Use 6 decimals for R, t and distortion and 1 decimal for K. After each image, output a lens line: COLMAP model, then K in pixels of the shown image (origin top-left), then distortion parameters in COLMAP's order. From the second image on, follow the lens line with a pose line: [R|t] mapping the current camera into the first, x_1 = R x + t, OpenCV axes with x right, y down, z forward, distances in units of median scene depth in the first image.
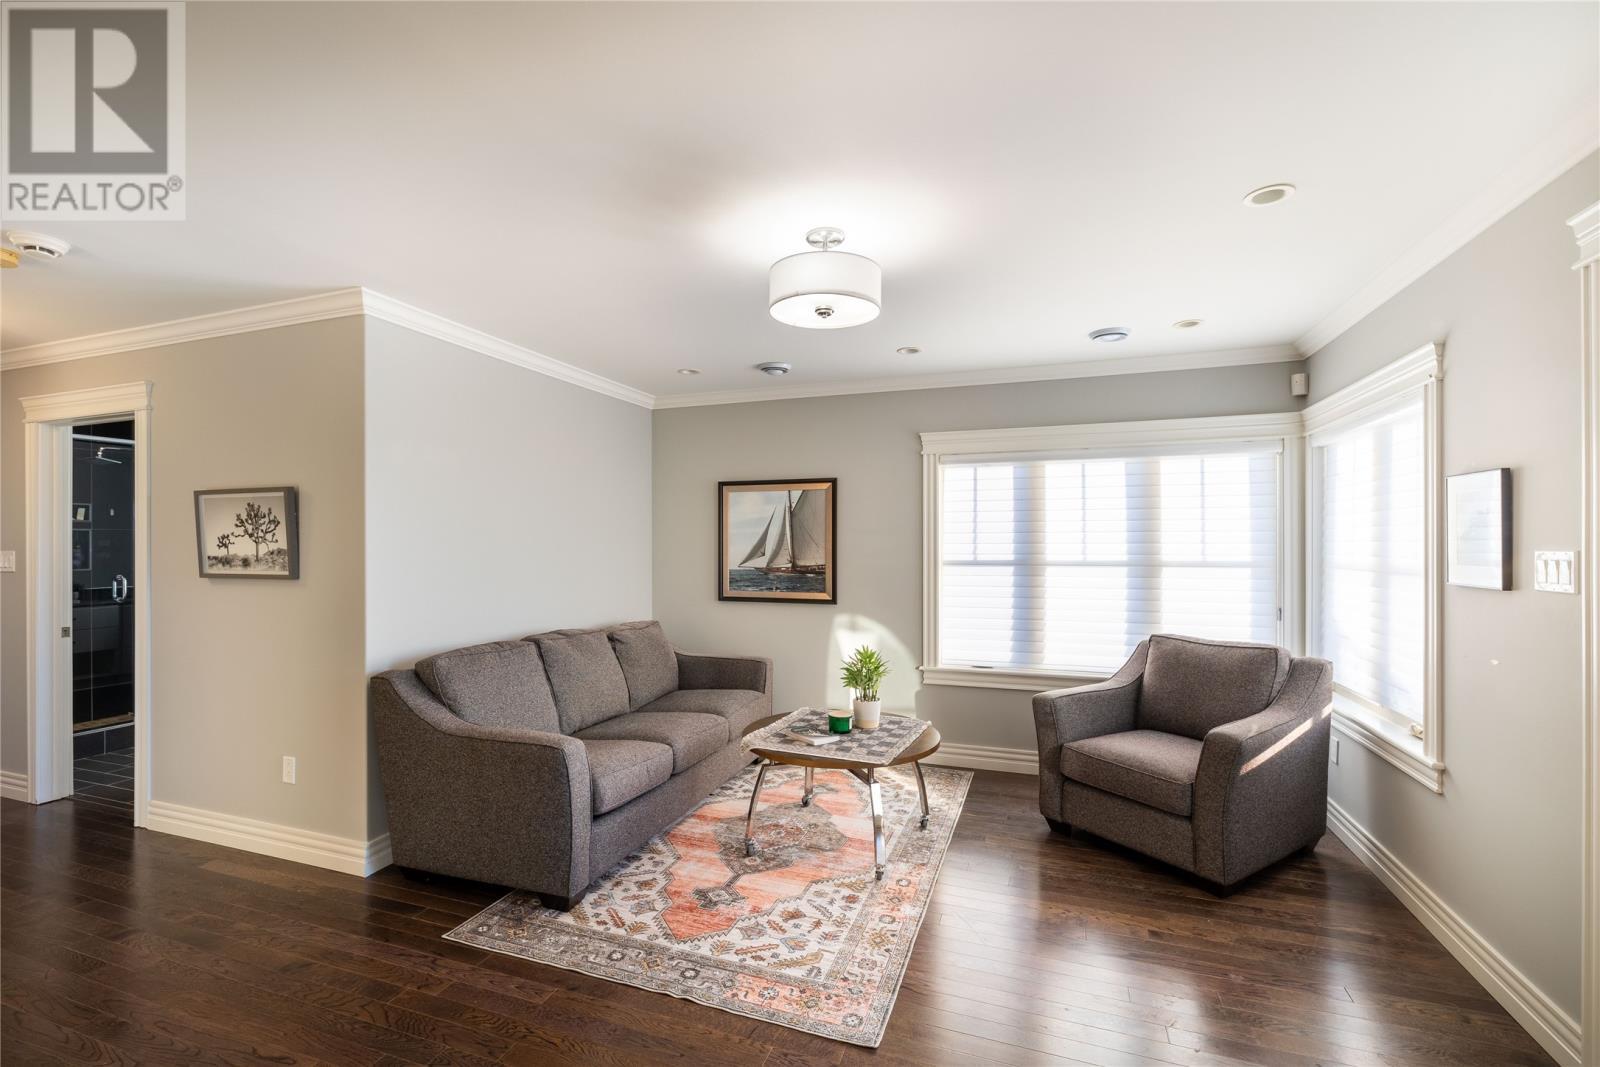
lens RADIAL K [[690.5, 0, 798.5], [0, 690.5, 546.5], [0, 0, 1]] dist [-0.001071, 0.000082]
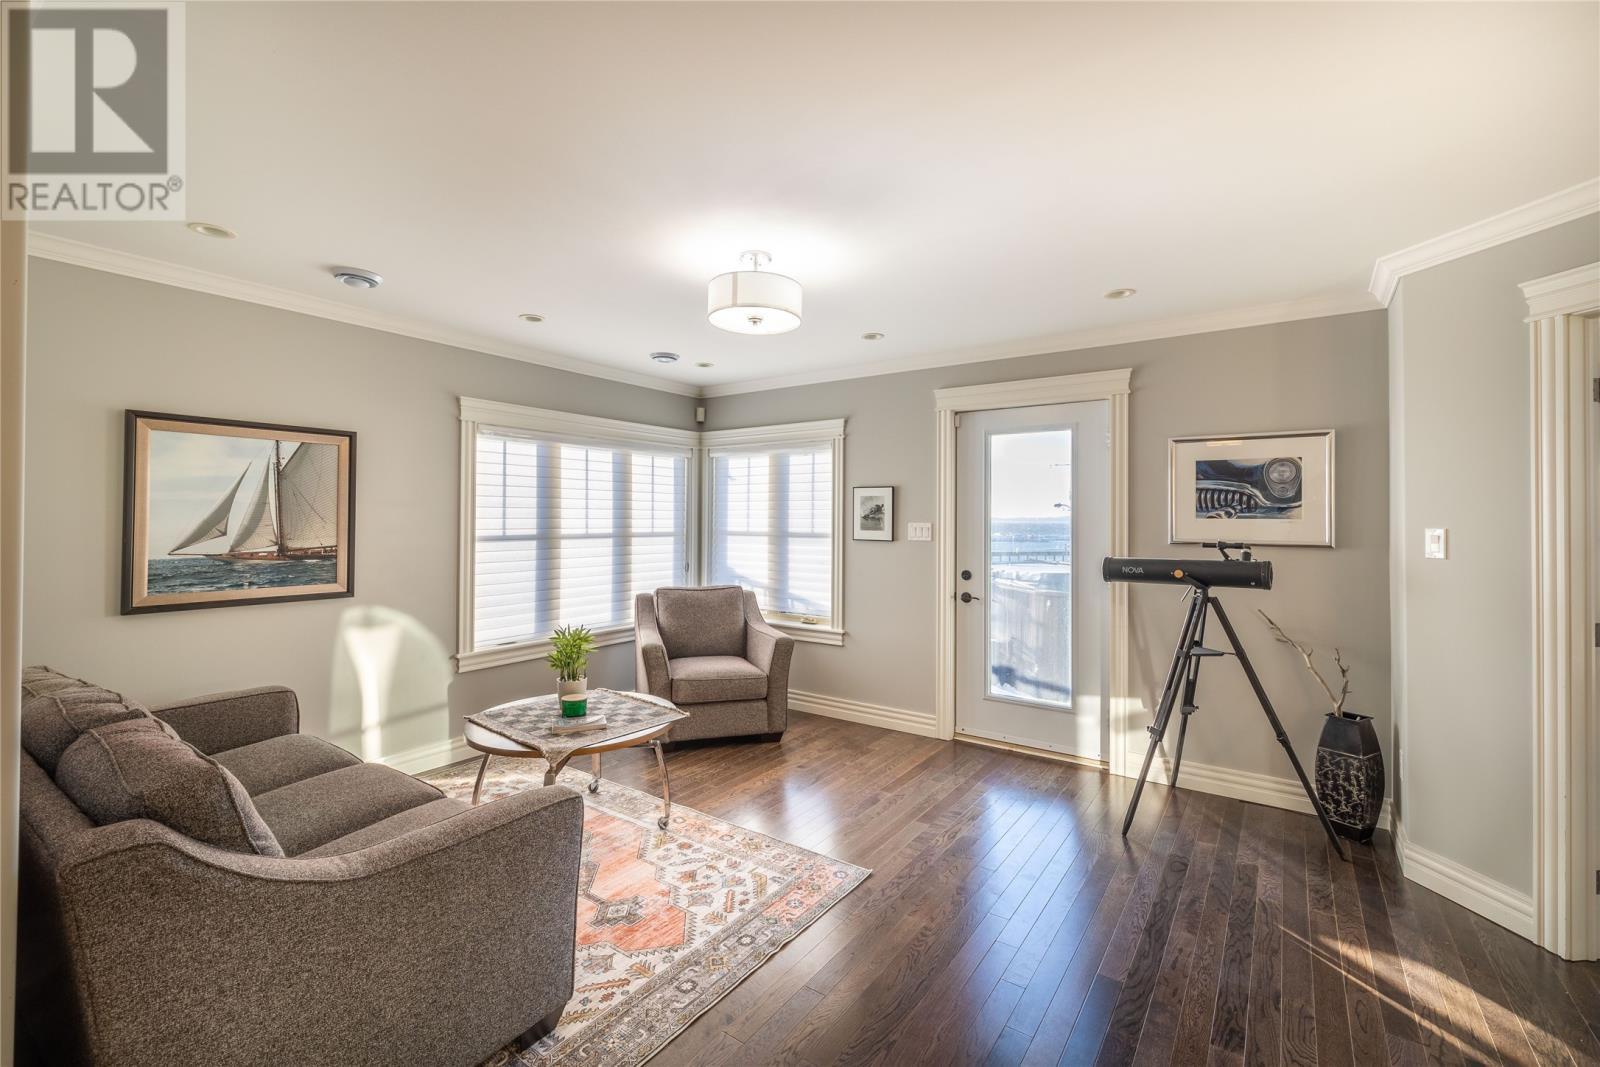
lens RADIAL K [[690.5, 0, 794.9], [0, 690.5, 517.6], [0, 0, 1]] dist [-0.001071, 0.000082]
pose [[0.266841, 0.006259, 0.963720, -0.588360], [-0.000175, 0.999979, -0.006446, 0.000780], [-0.963741, 0.001551, 0.266837, 0.344559]]
